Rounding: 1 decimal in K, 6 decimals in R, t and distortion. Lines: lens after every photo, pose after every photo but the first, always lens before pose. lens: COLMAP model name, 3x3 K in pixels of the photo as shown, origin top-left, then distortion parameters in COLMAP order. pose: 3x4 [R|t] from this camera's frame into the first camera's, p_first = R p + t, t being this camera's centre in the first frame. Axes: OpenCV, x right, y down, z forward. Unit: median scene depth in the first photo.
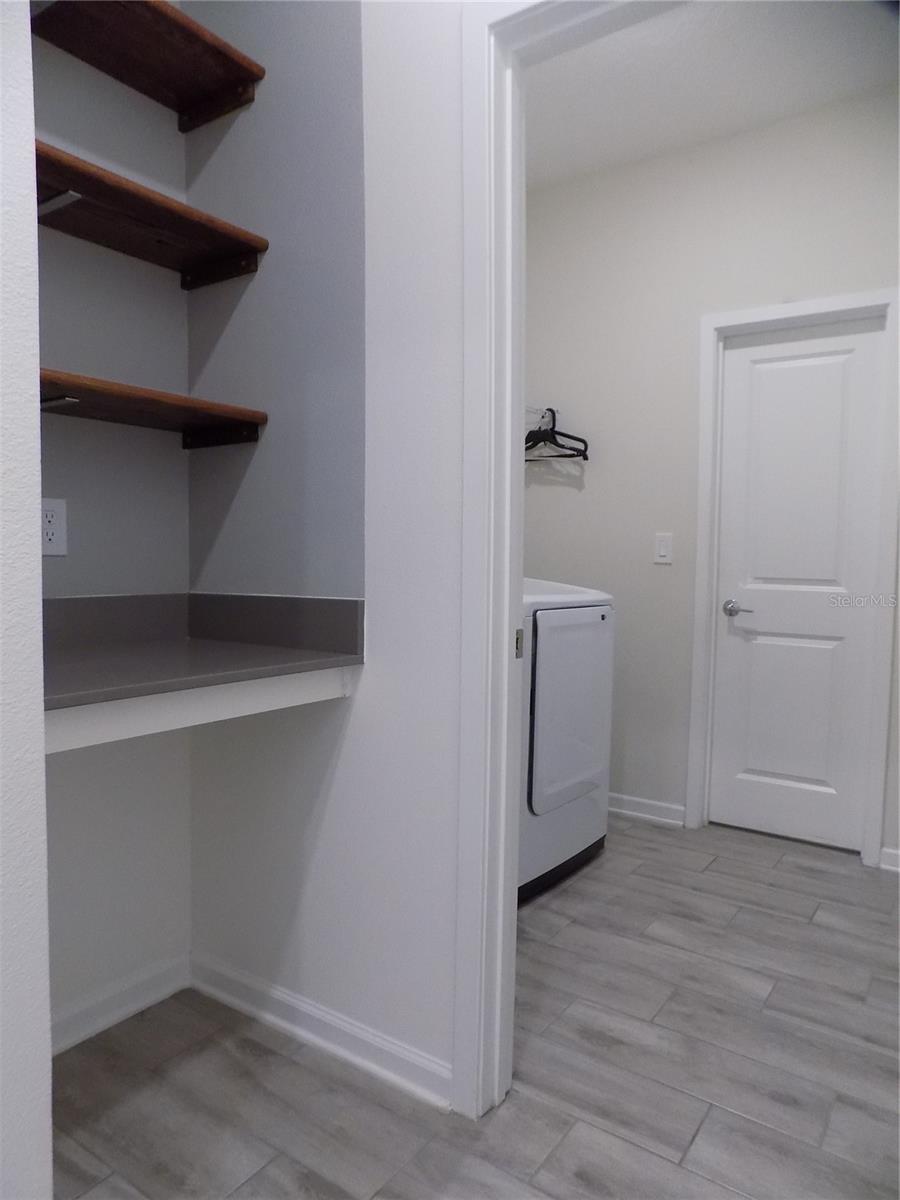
lens RADIAL K [[818.4, 0, 451.0], [0, 818.4, 597.3], [0, 0, 1]] dist [-0.065032, 0.078322]
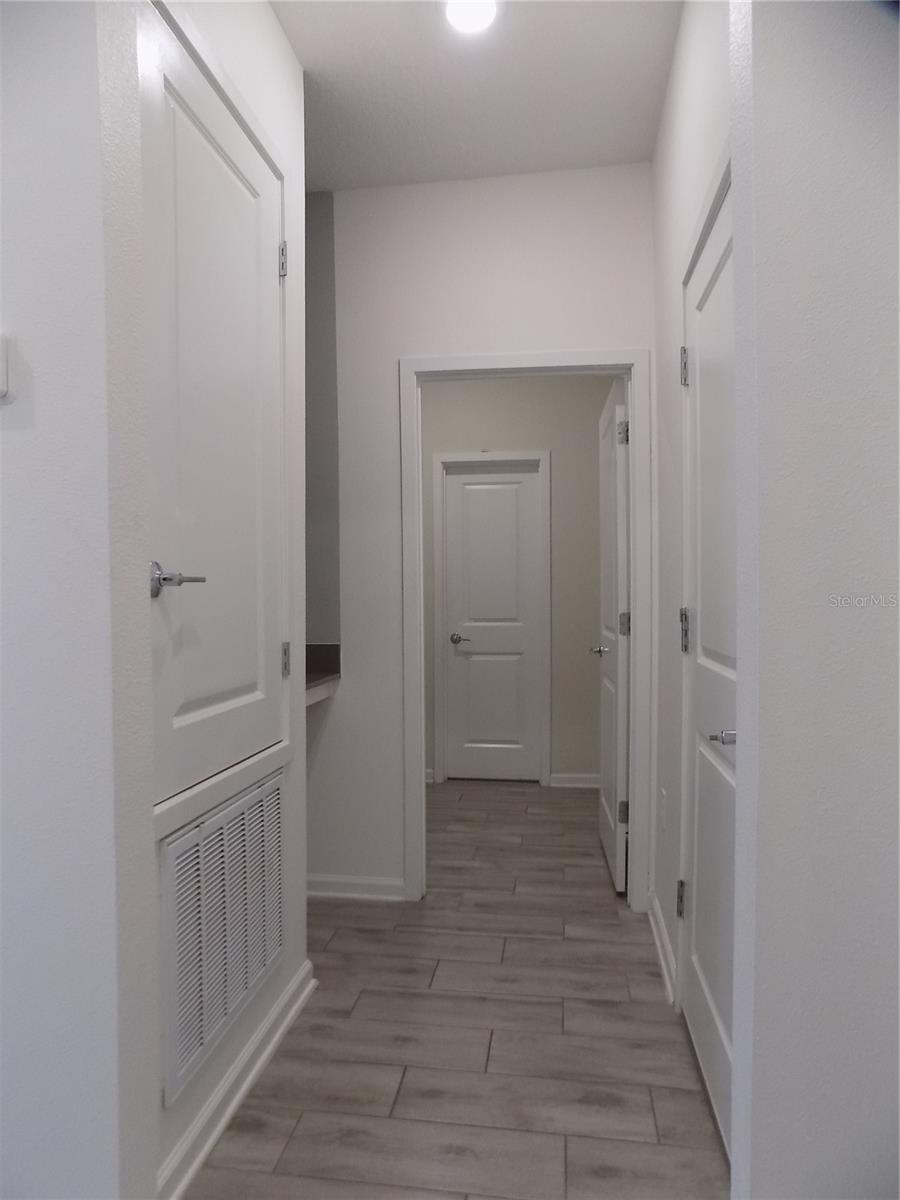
lens RADIAL K [[818.4, 0, 451.0], [0, 818.4, 597.3], [0, 0, 1]] dist [-0.065032, 0.078322]
pose [[0.893001, -0.025955, 0.449307, -0.432323], [0.045106, 0.998471, -0.031970, -0.018609], [-0.447790, 0.048816, 0.892805, -0.477004]]
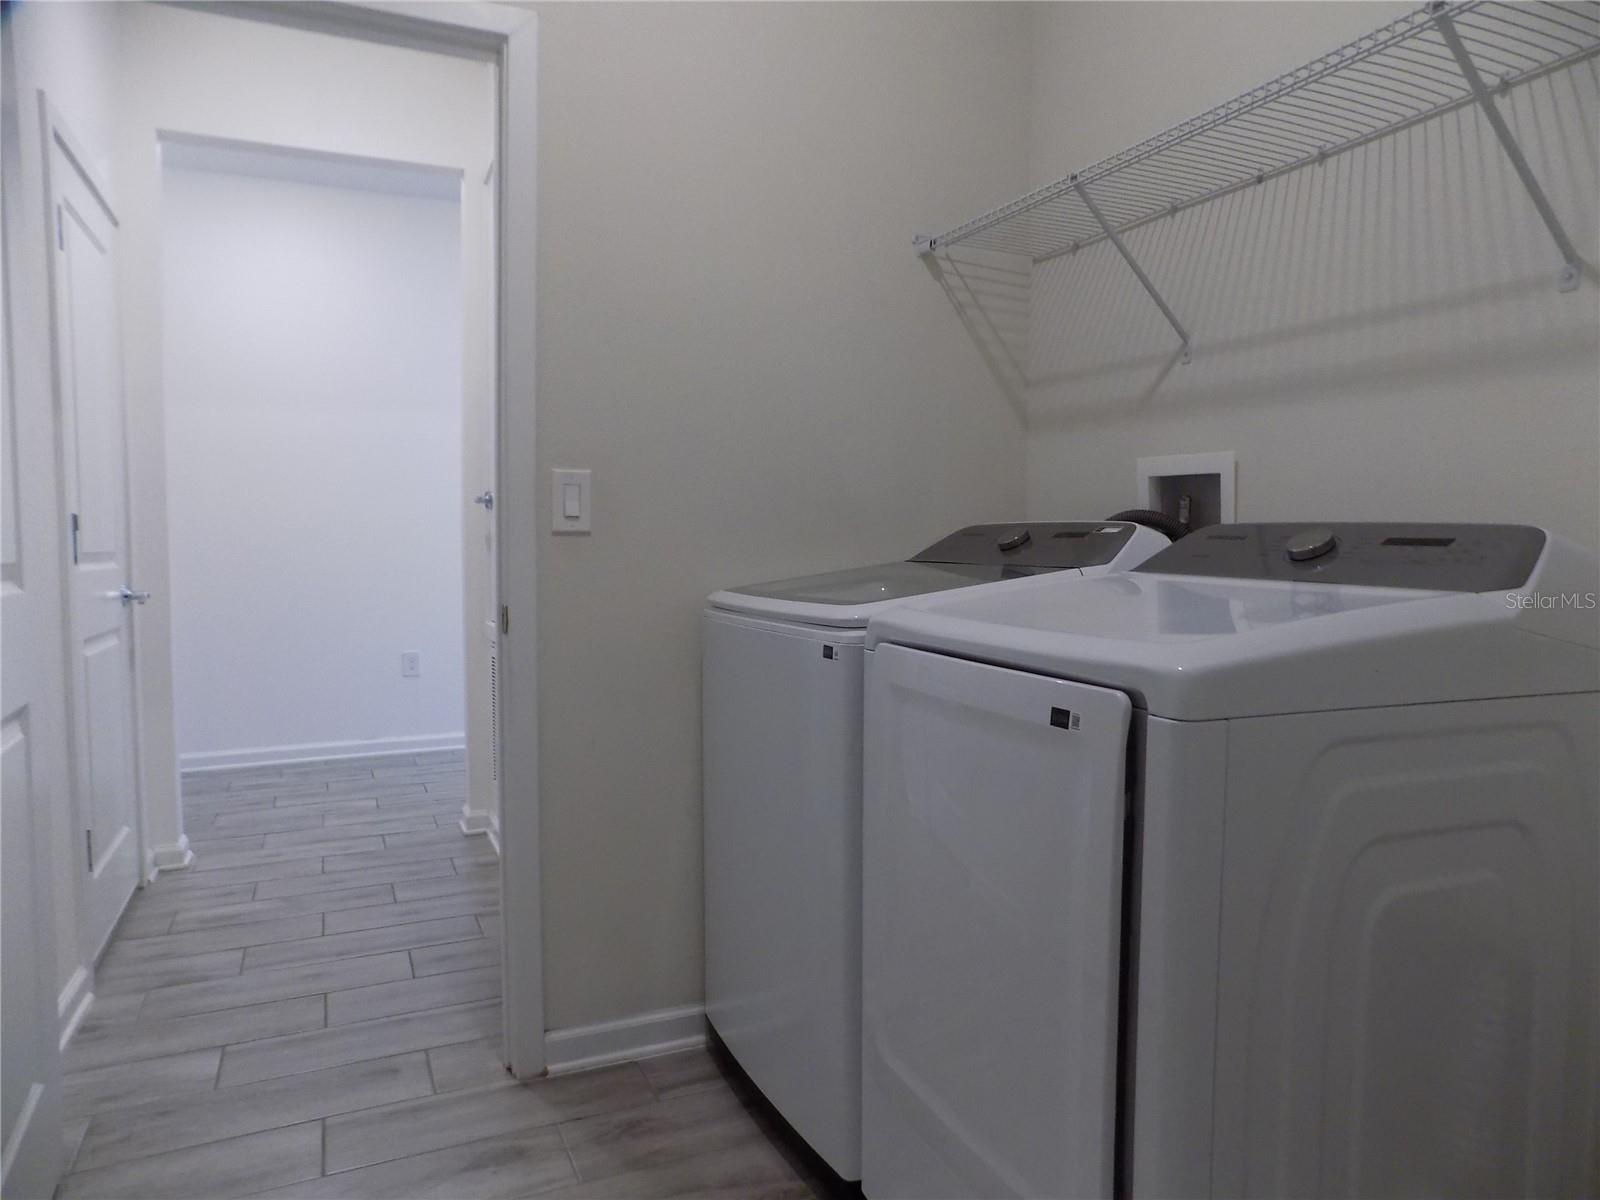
lens RADIAL K [[1091.2, 0, 796.8], [0, 1091.2, 588.3], [0, 0, 1]] dist [-0.065032, 0.078322]
pose [[-0.529248, 0.012786, -0.848371, 0.585183], [-0.052051, 0.997514, 0.047506, -0.036184], [0.846869, 0.069301, -0.527267, 1.143197]]
